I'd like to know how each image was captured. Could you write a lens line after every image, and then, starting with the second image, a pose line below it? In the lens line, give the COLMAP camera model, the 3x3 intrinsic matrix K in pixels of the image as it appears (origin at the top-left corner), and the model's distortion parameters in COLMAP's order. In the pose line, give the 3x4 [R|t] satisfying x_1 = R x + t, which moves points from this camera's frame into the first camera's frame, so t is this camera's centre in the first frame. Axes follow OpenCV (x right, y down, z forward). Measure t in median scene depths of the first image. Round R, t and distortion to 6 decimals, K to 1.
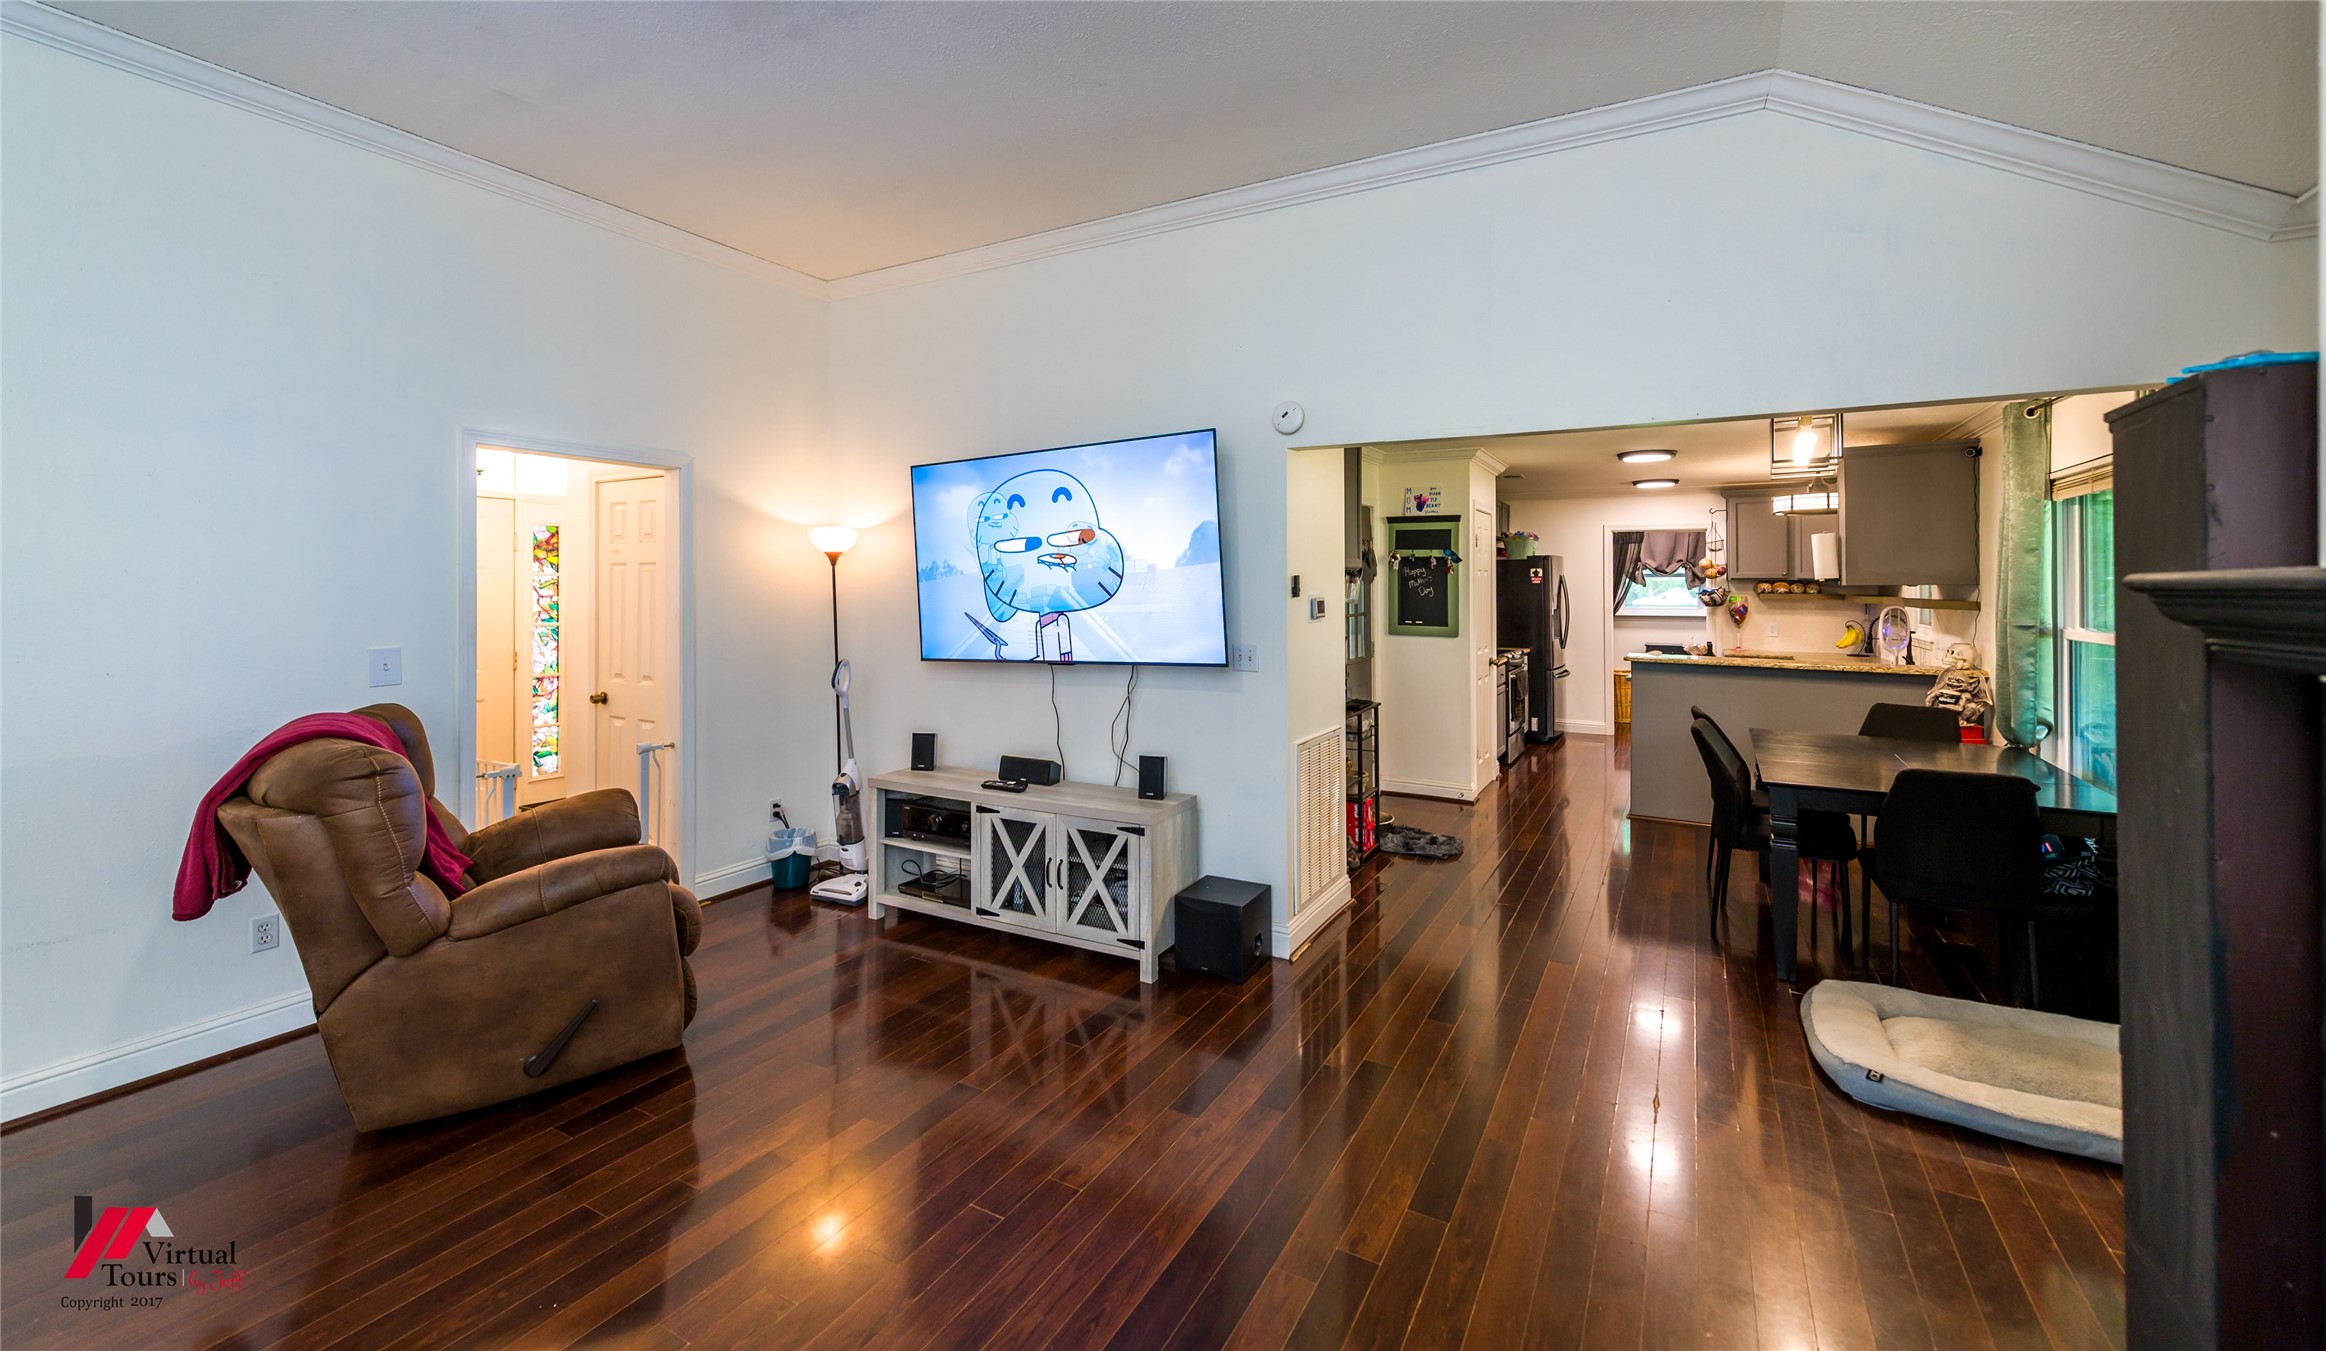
lens RADIAL K [[924.5, 0, 1163.5], [0, 924.5, 570.5], [0, 0, 1]] dist [0.011079, -0.000465]
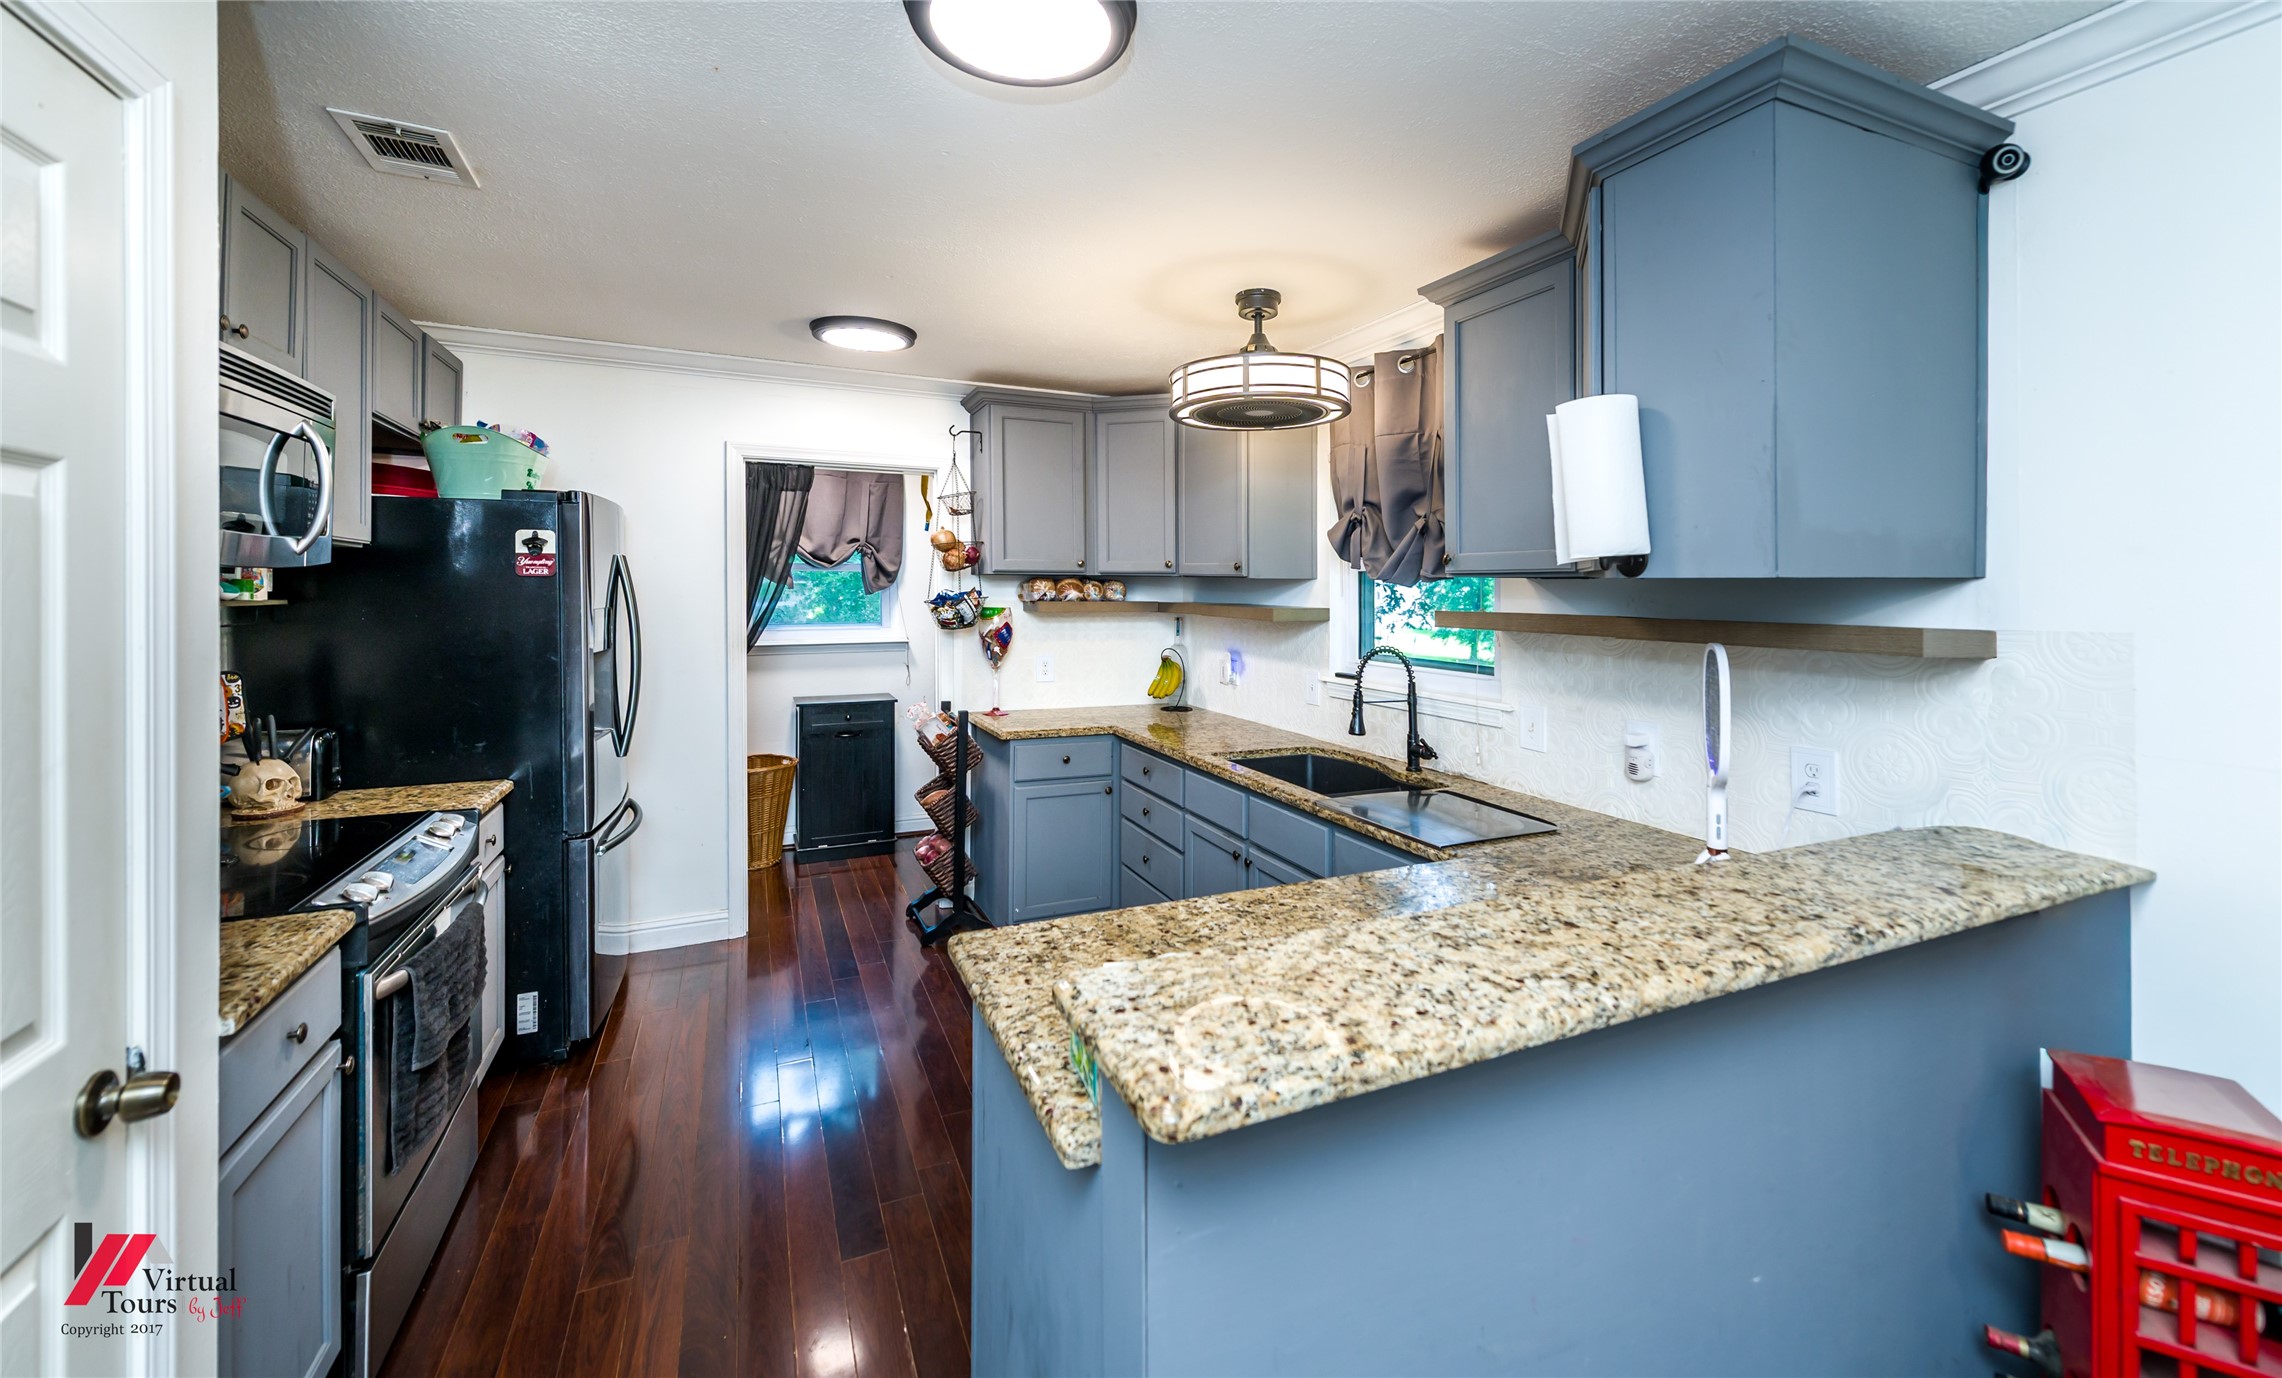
lens RADIAL K [[913.1, 0, 1167.6], [0, 913.1, 595.6], [0, 0, 1]] dist [0.004679, -0.001202]
pose [[0.581085, -0.005469, 0.813825, 0.283297], [-0.013260, 0.999781, 0.016186, 0.013164], [-0.813735, -0.020196, 0.580885, 0.664591]]
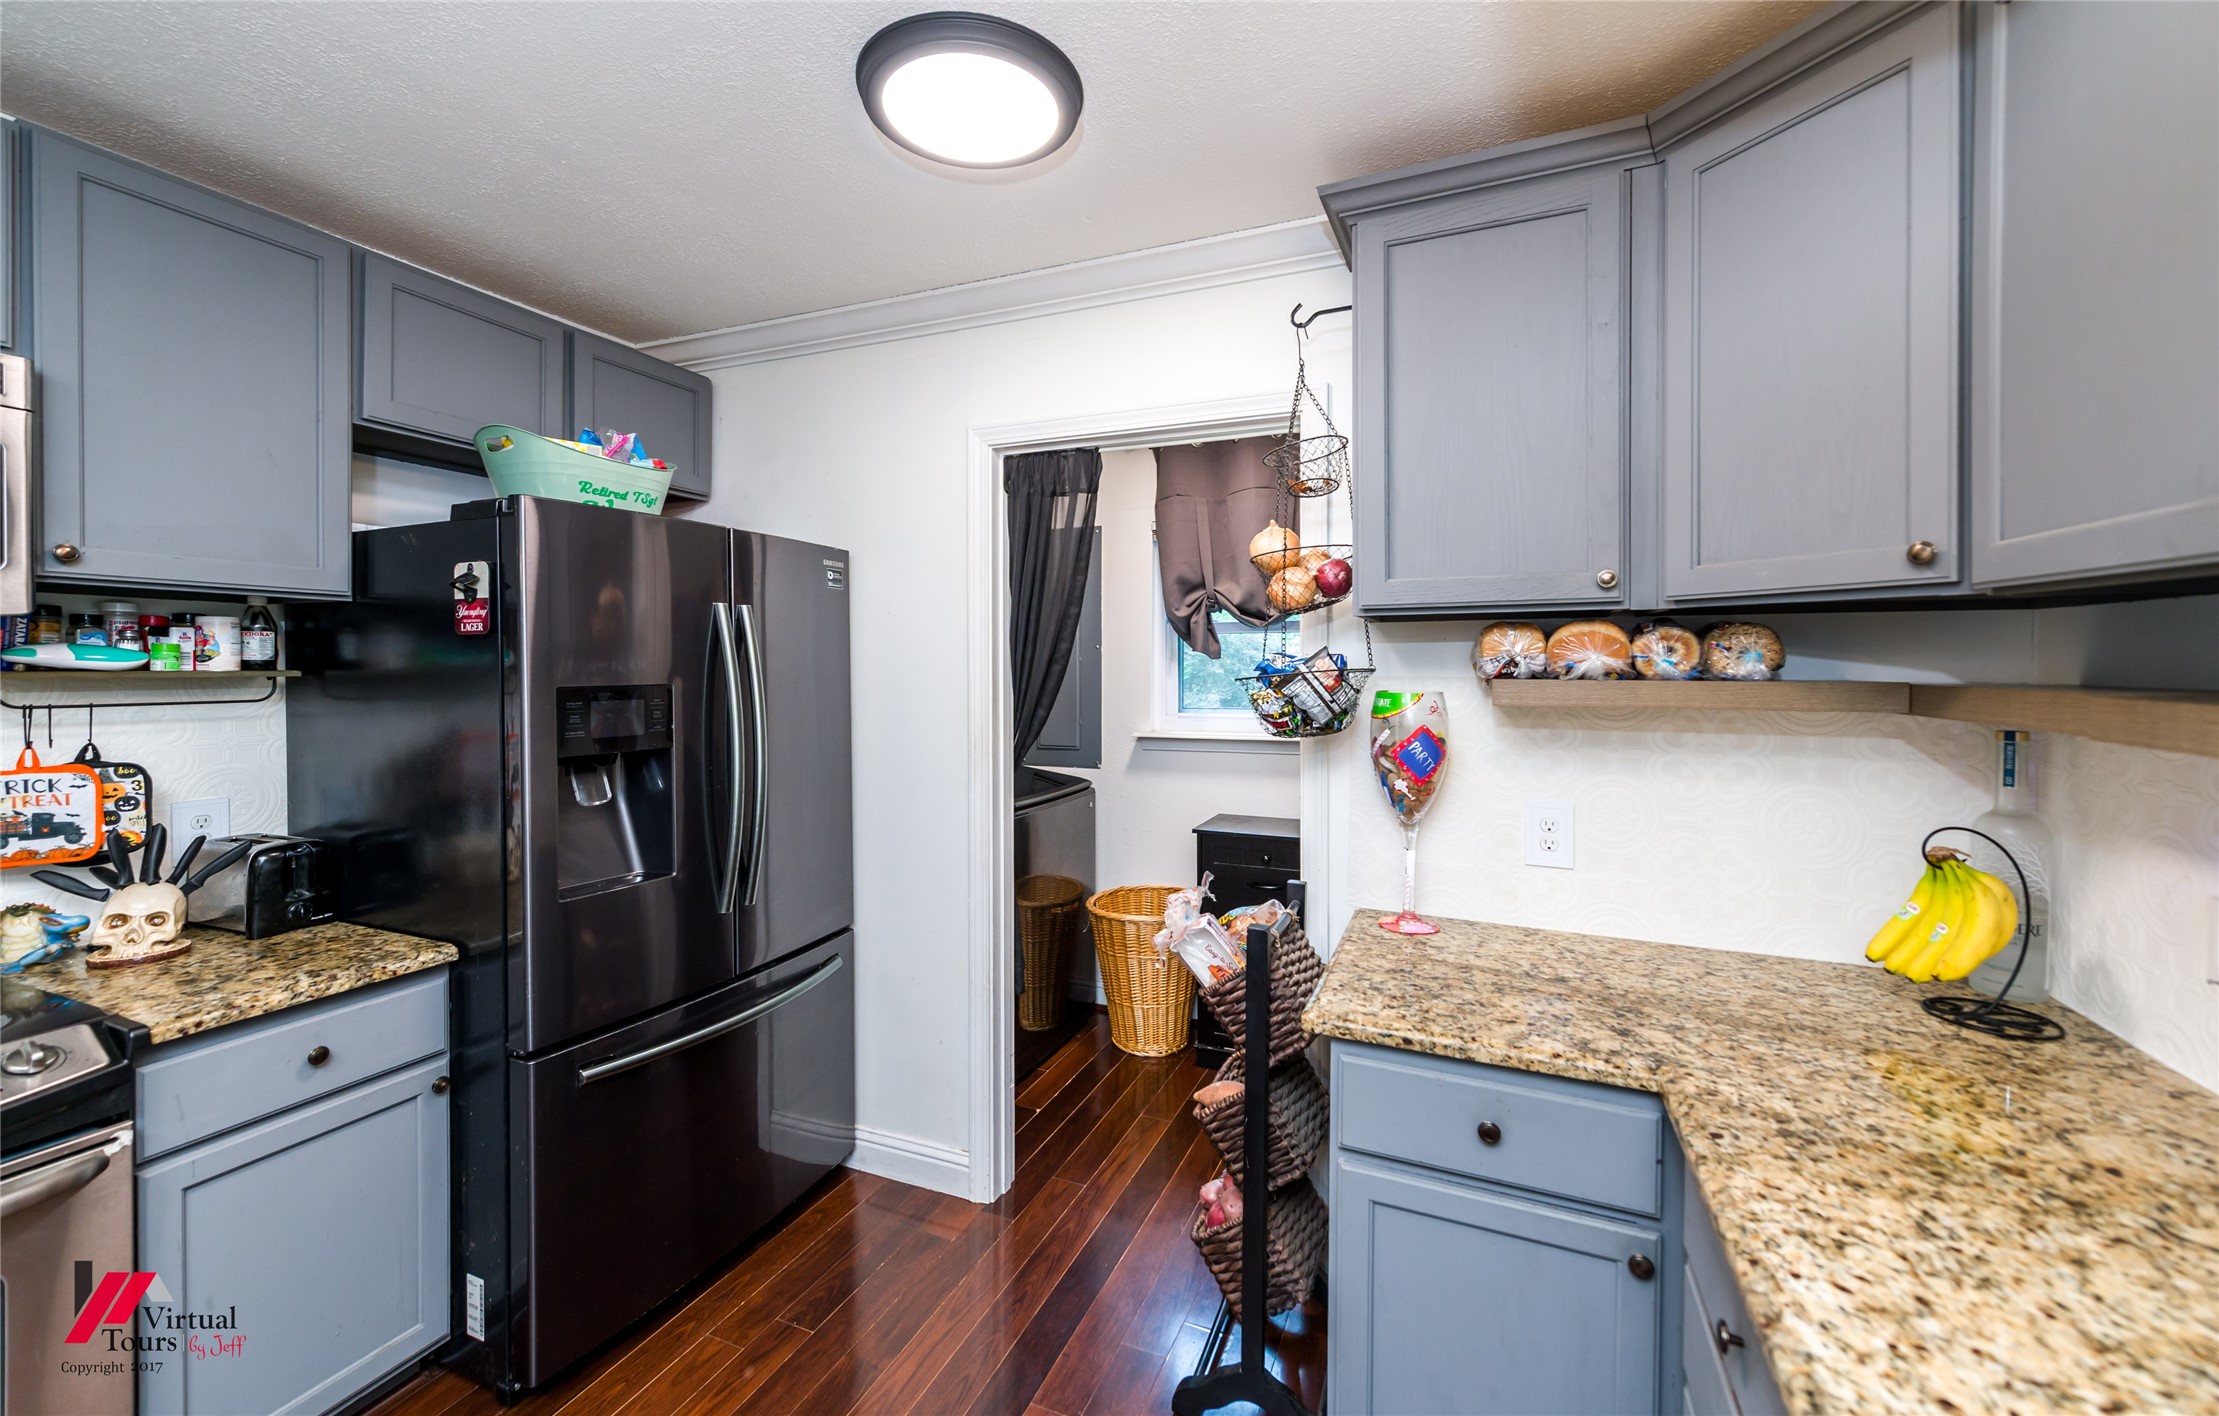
lens RADIAL K [[875.2, 0, 1093.5], [0, 875.2, 672.5], [0, 0, 1]] dist [0.004381, -0.000147]
pose [[0.994696, -0.004672, 0.102753, 0.541667], [0.002400, 0.999750, 0.022218, 0.019306], [-0.102831, -0.021854, 0.994459, 0.827128]]
